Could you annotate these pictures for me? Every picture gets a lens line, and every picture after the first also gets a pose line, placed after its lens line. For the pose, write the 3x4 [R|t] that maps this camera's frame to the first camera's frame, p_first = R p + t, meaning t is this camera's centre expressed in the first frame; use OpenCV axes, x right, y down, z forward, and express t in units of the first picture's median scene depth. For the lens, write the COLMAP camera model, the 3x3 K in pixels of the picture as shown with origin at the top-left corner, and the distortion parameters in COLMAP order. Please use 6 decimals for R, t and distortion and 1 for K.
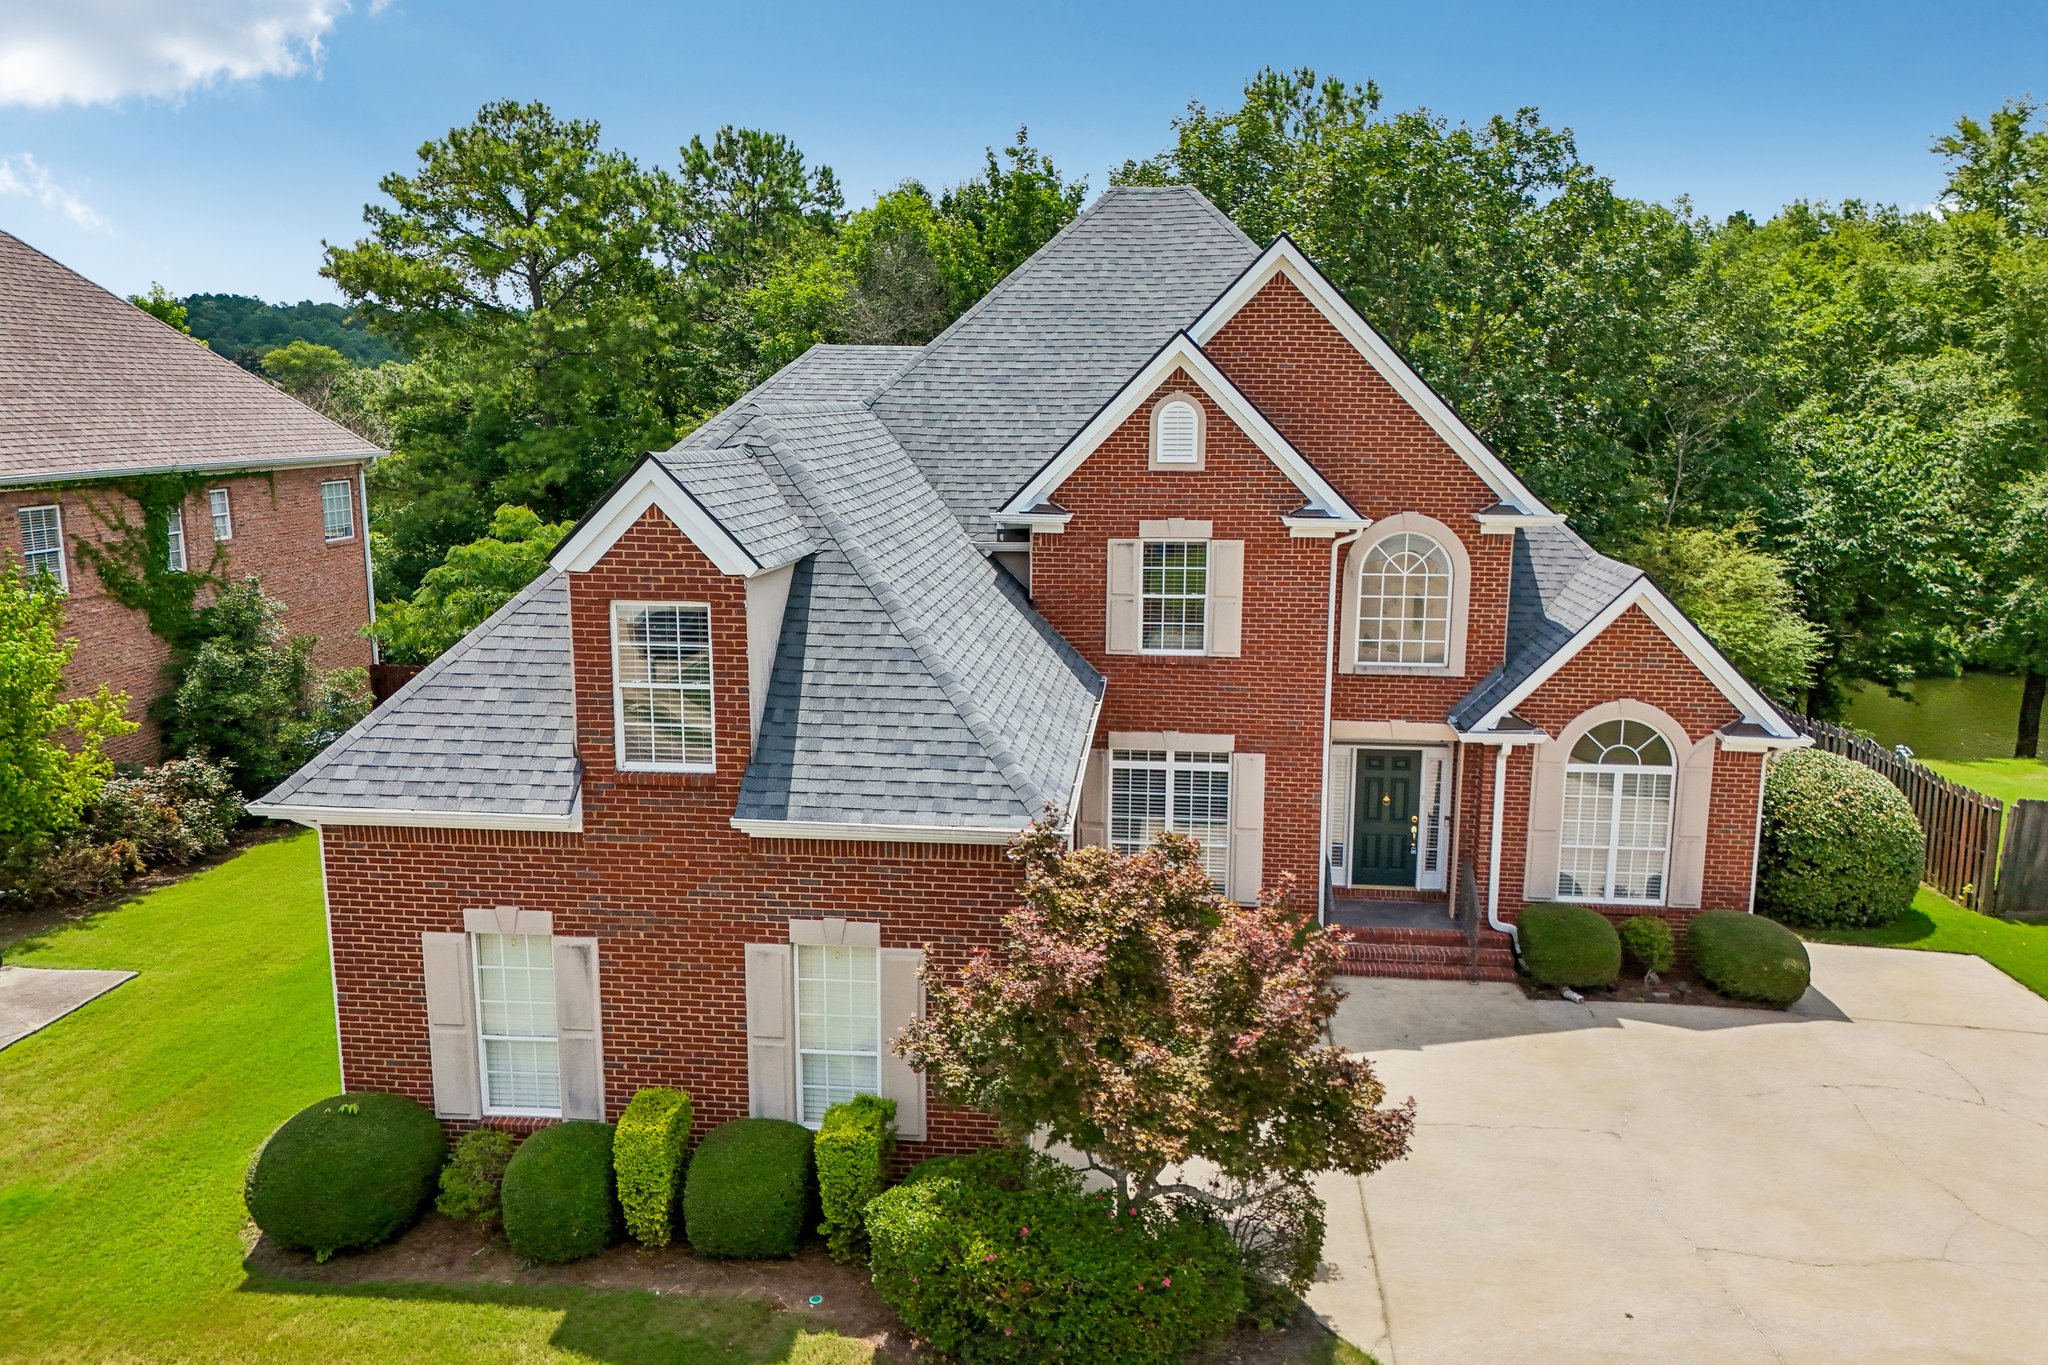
lens RADIAL K [[1508.6, 0, 1030.4], [0, 1508.6, 676.7], [0, 0, 1]] dist [0.068651, -0.060432]
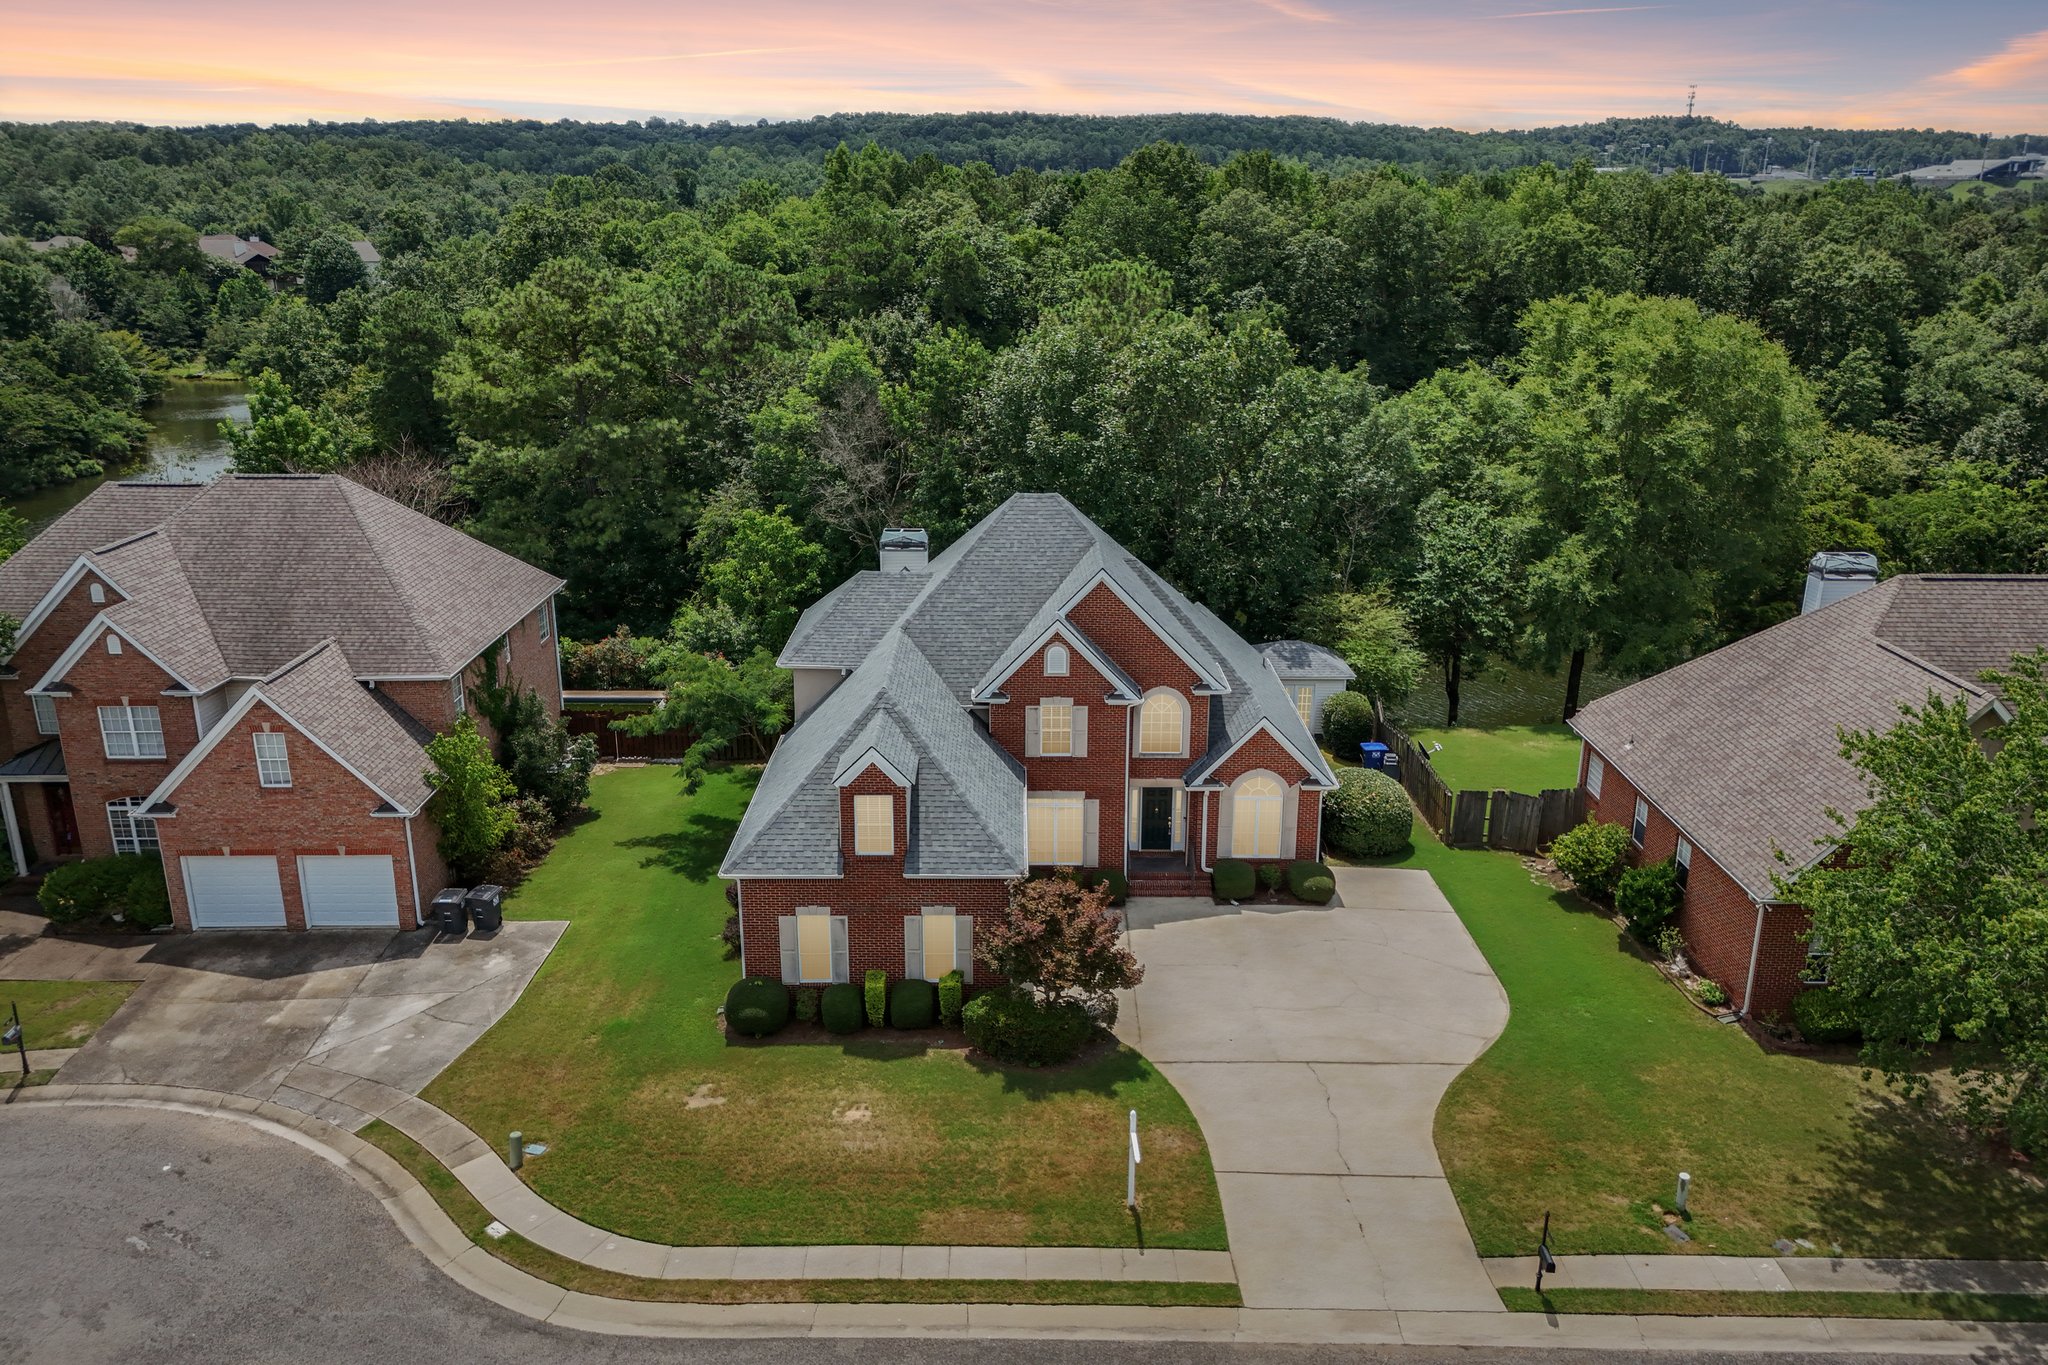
lens RADIAL K [[1508.6, 0, 1034.6], [0, 1508.6, 669.6], [0, 0, 1]] dist [0.068651, -0.060432]
pose [[0.994409, -0.029433, 0.101408, -0.151965], [0.017642, 0.993178, 0.115267, -0.390321], [-0.104108, -0.112834, 0.988145, -1.123464]]
